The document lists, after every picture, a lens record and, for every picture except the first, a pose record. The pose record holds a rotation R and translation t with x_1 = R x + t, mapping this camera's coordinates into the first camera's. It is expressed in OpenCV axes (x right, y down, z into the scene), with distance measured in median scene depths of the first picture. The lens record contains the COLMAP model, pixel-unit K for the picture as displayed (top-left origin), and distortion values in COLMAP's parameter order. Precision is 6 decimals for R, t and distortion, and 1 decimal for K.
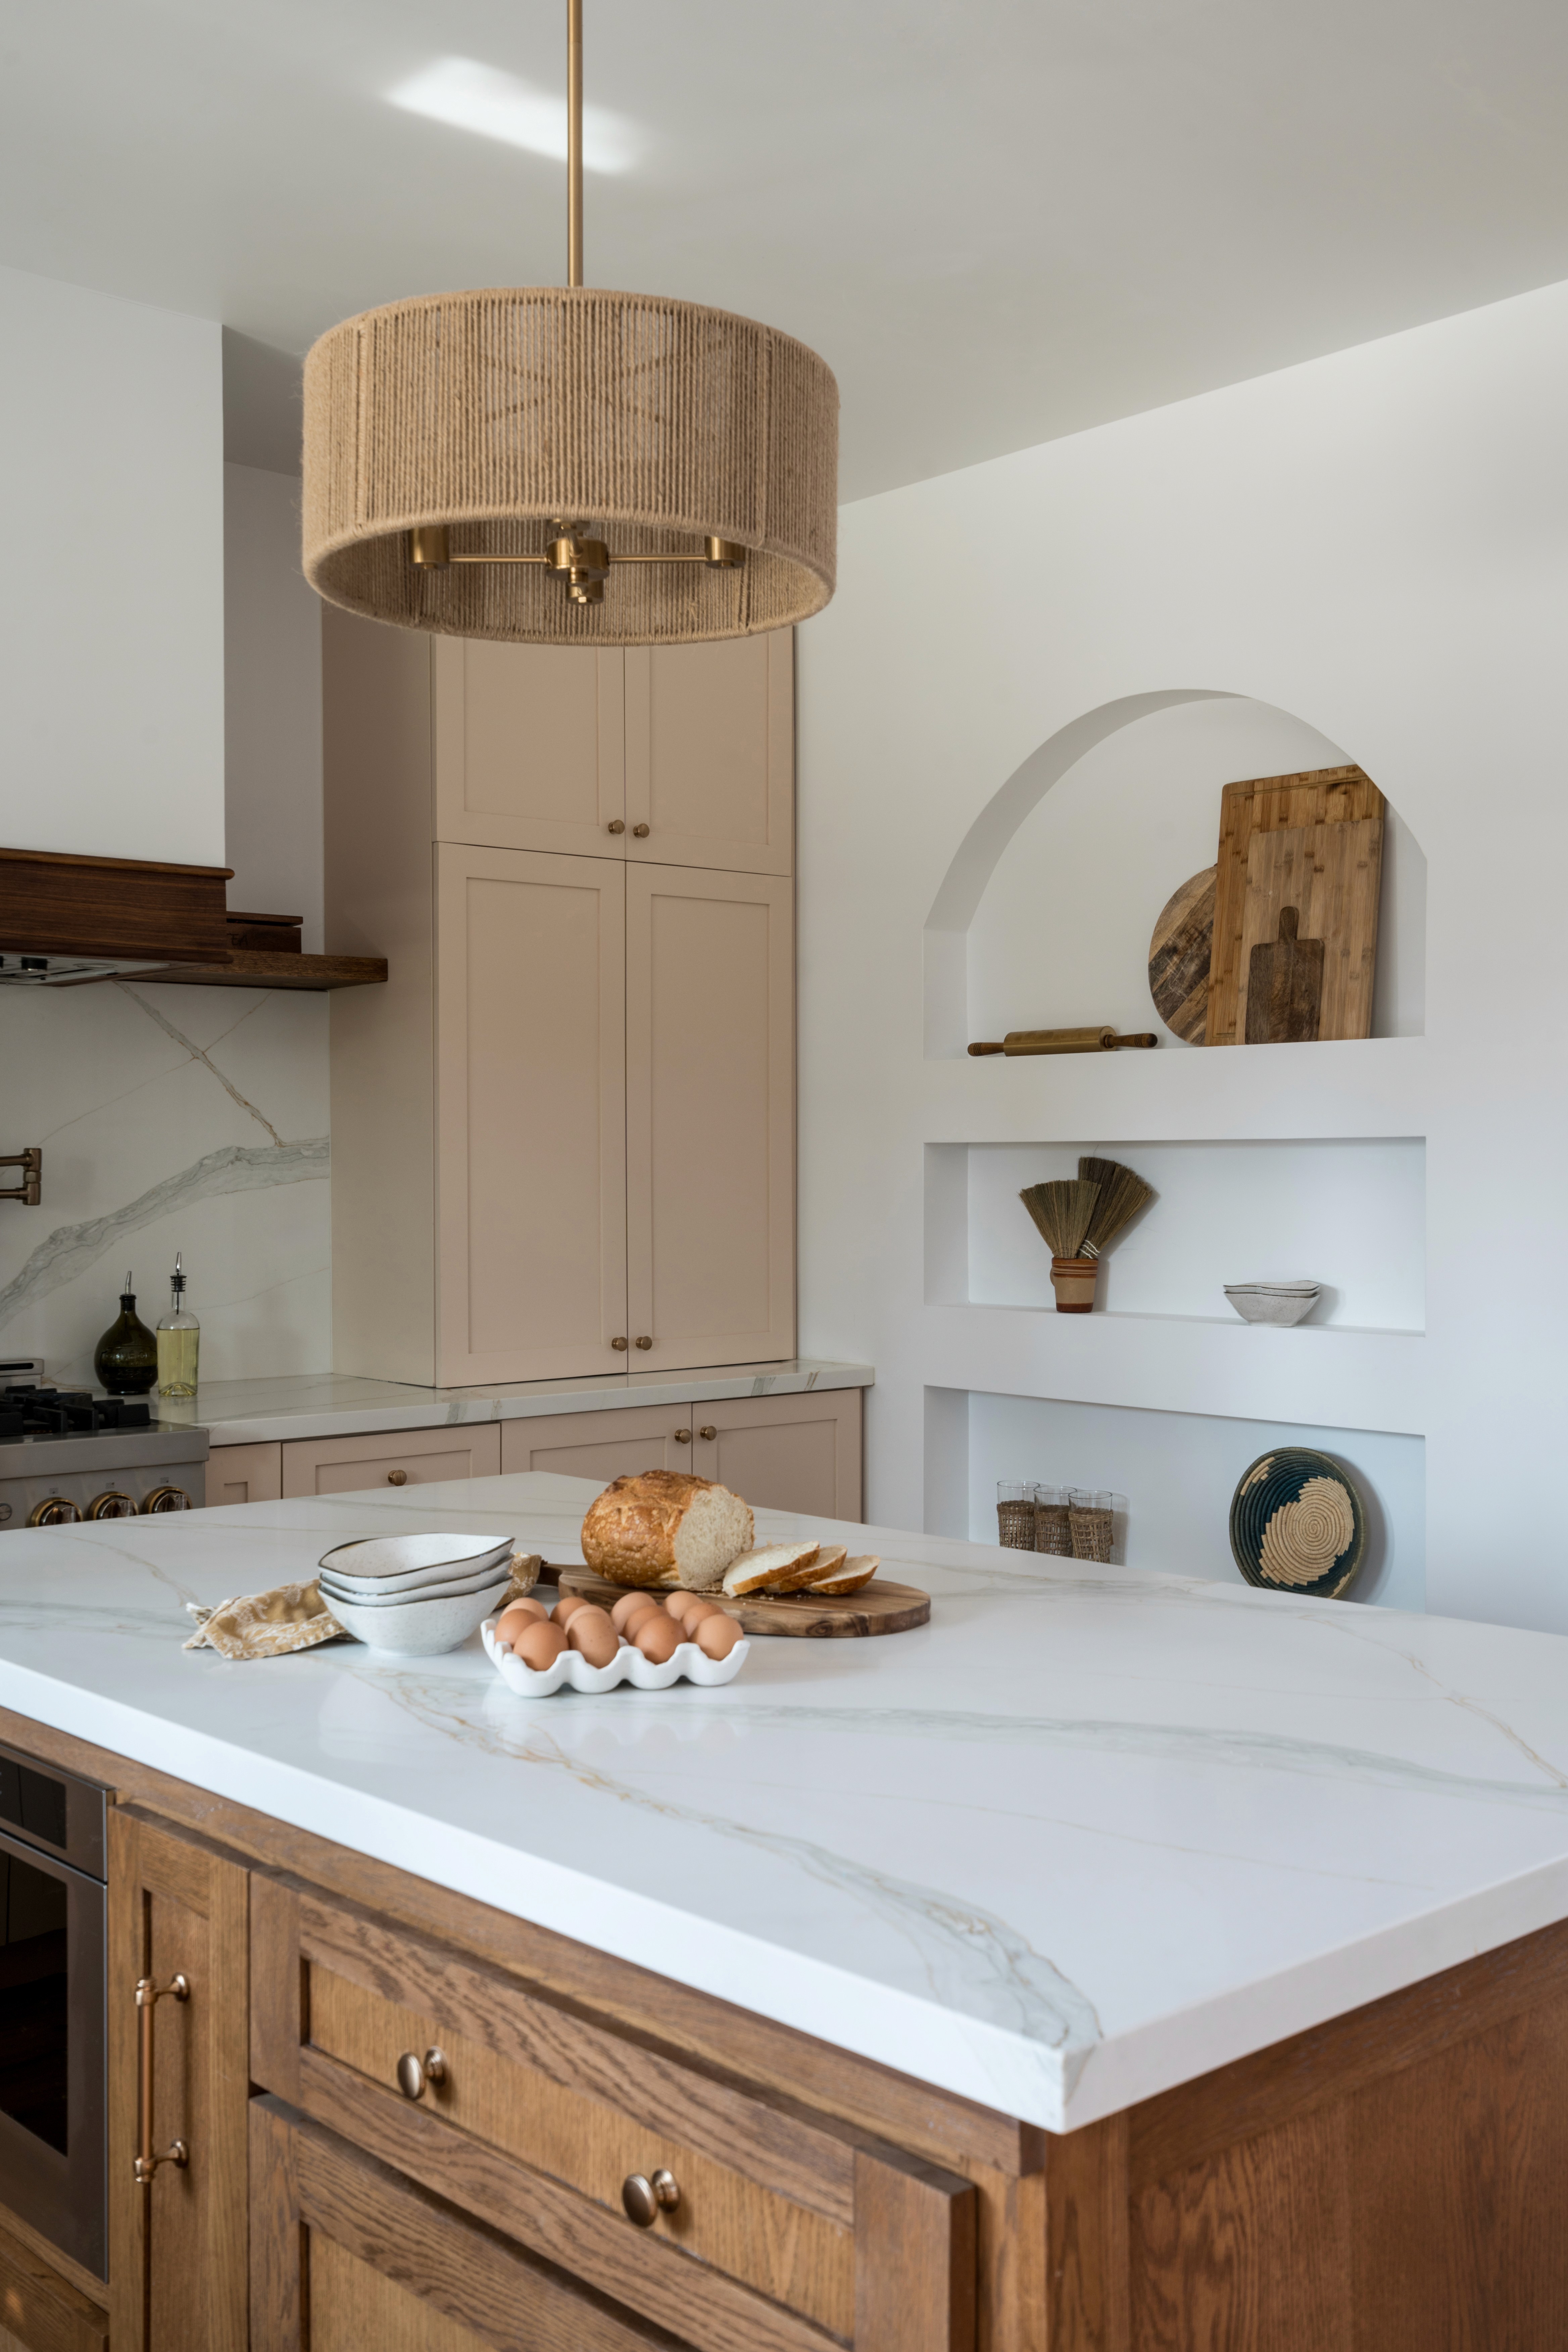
lens RADIAL K [[2313.4, 0, 782.1], [0, 2313.4, 1177.7], [0, 0, 1]] dist [0.011225, 0.000000]
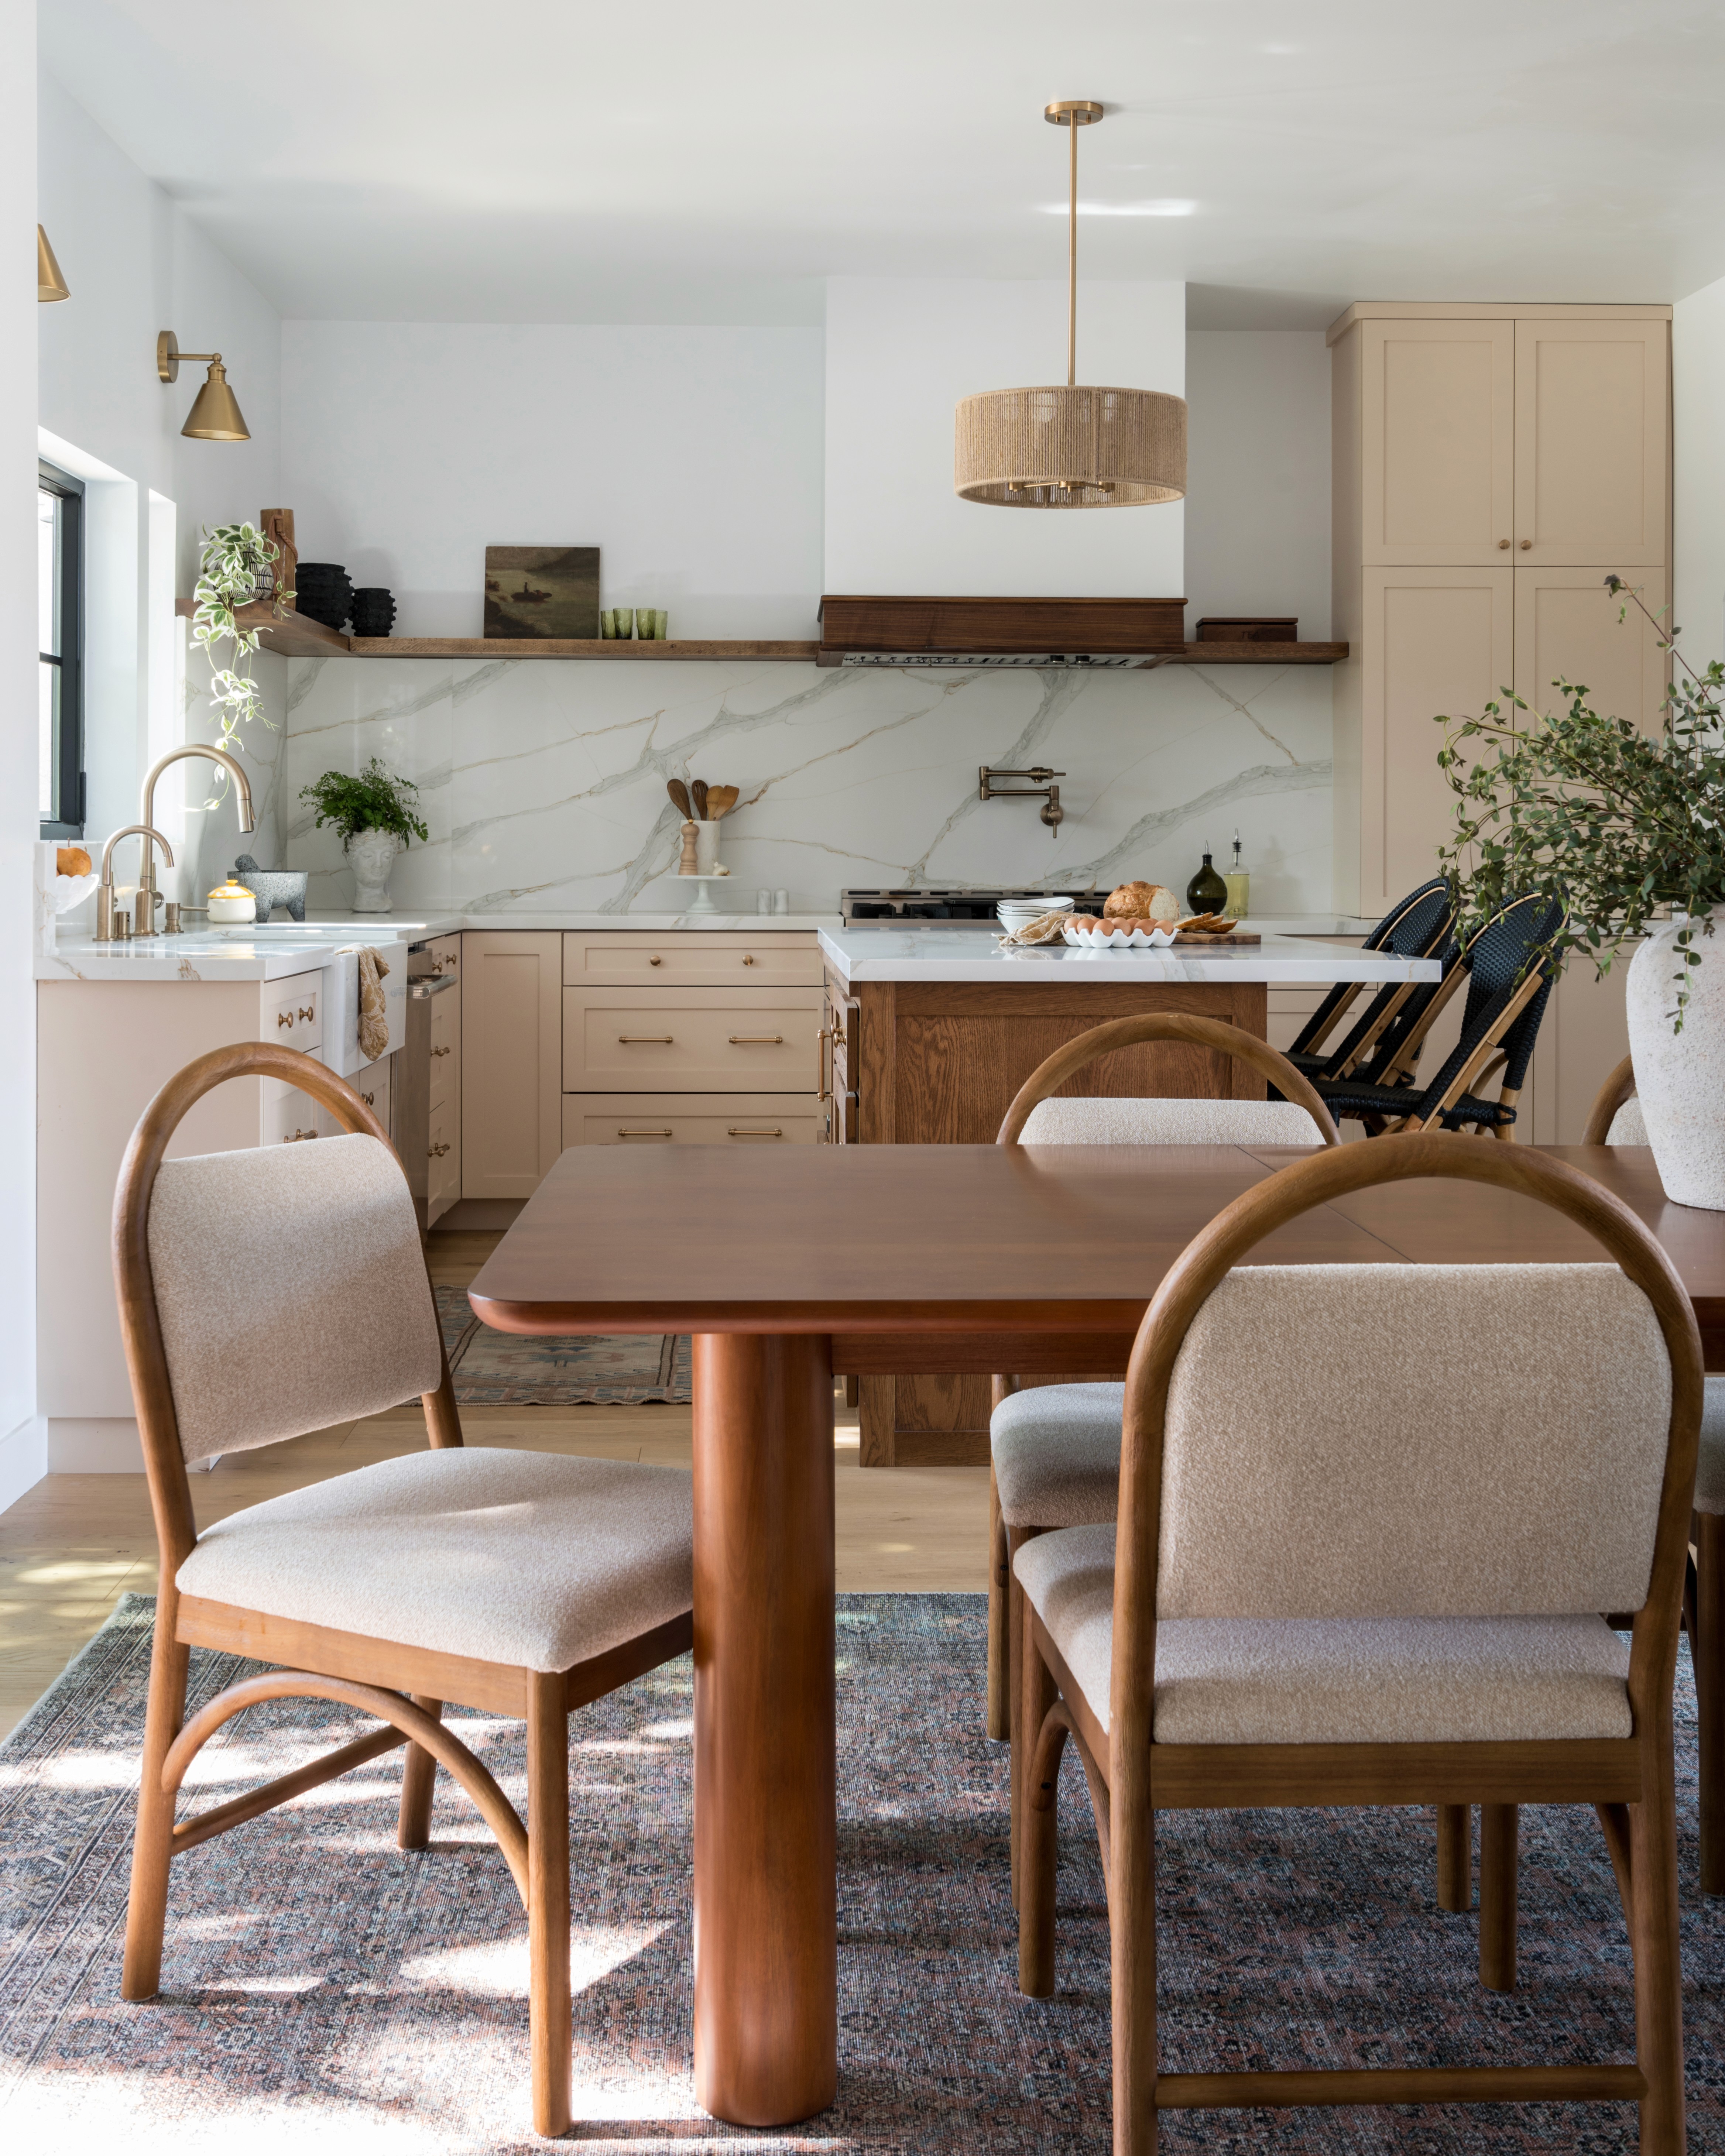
lens RADIAL K [[2585.3, 0, 859.7], [0, 2585.3, 848.8], [0, 0, 1]] dist [0.007845, 0.000000]
pose [[0.771401, 0.006339, -0.636318, 1.354936], [-0.010122, 0.999946, -0.002309, 0.101236], [0.636269, 0.008222, 0.771423, -1.075710]]
